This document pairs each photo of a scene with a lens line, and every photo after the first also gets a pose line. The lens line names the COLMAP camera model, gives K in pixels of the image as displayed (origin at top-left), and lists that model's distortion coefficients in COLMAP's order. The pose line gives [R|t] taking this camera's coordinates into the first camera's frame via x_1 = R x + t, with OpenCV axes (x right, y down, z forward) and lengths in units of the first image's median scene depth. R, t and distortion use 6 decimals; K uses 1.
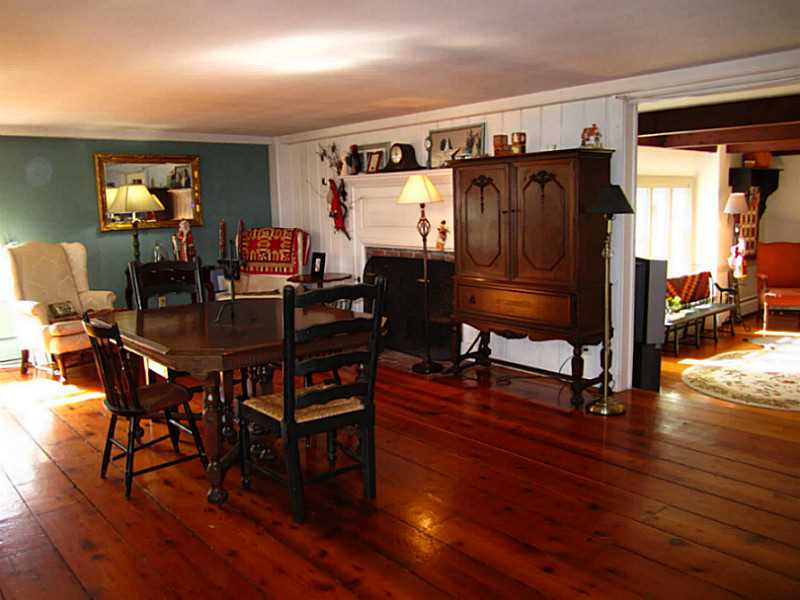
lens RADIAL K [[640.2, 0, 395.4], [0, 640.2, 299.7], [0, 0, 1]] dist [-0.062886, 0.011320]
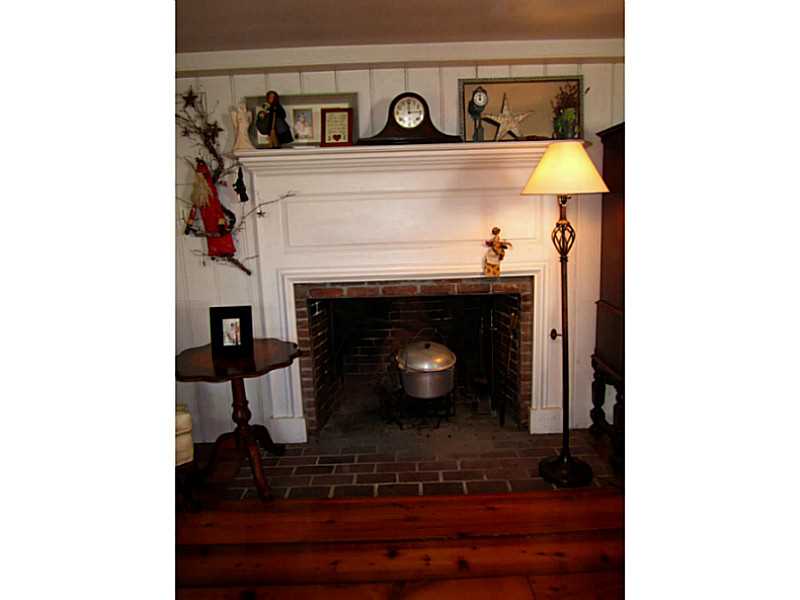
lens RADIAL K [[640.2, 0, 400.0], [0, 640.2, 299.8], [0, 0, 1]] dist [-0.062886, 0.011320]
pose [[0.659779, -0.116686, 0.742344, -0.208831], [0.135642, 0.990137, 0.035080, -0.041544], [-0.739116, 0.077548, 0.669099, 0.309245]]
